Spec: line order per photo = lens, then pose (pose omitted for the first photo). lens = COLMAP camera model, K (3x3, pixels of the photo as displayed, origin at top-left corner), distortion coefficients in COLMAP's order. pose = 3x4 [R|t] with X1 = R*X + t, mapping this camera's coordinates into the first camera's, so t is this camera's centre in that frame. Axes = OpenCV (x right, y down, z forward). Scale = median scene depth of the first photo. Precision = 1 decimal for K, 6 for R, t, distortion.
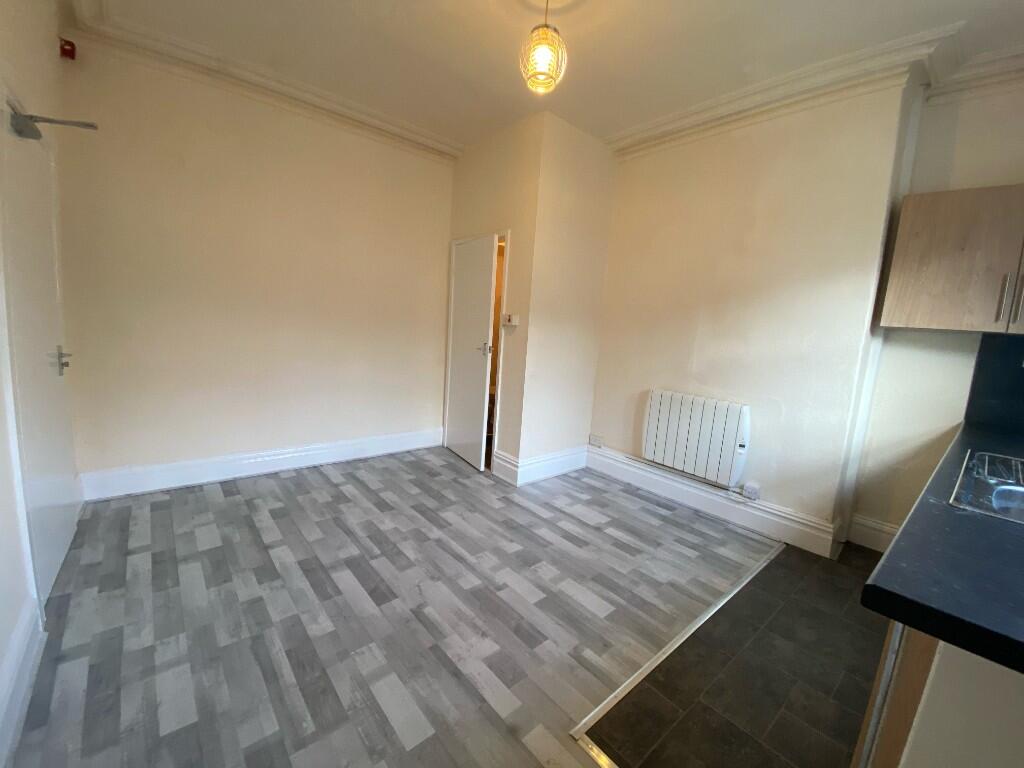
lens RADIAL K [[418.9, 0, 512.0], [0, 418.9, 384.0], [0, 0, 1]] dist [0.038783, -0.024679]
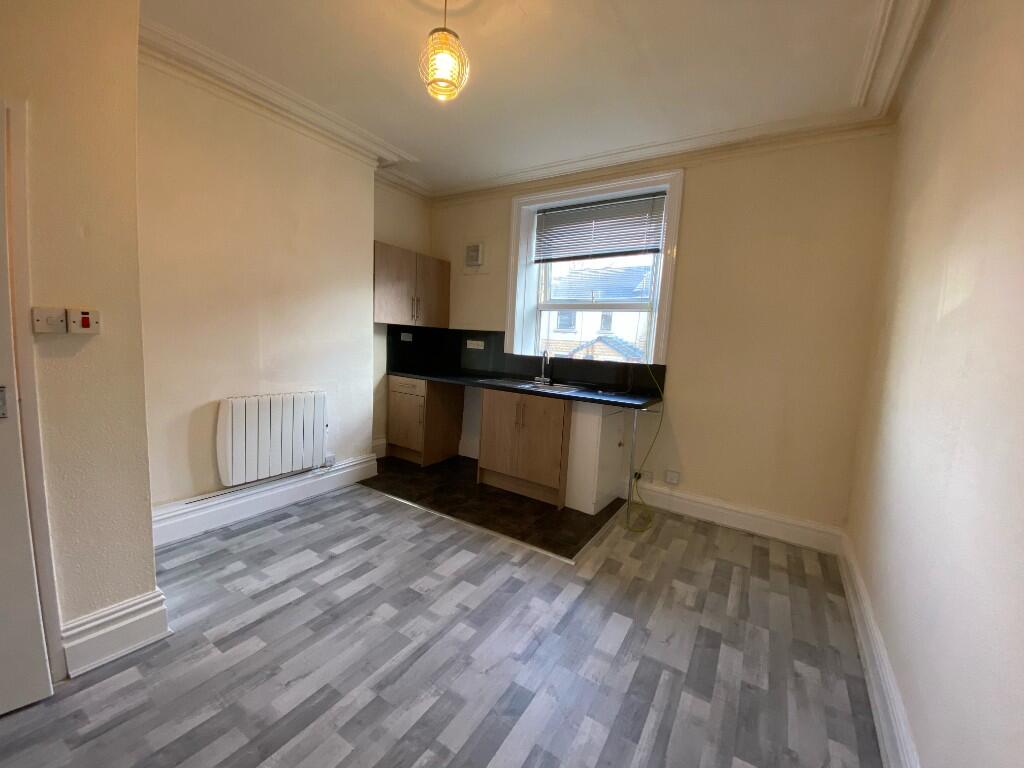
lens RADIAL K [[418.9, 0, 512.0], [0, 418.9, 384.0], [0, 0, 1]] dist [0.038783, -0.024679]
pose [[-0.302193, -0.191018, 0.933912, -0.730613], [0.062486, 0.973640, 0.219363, -0.203723], [-0.951197, 0.124646, -0.282291, 0.899841]]
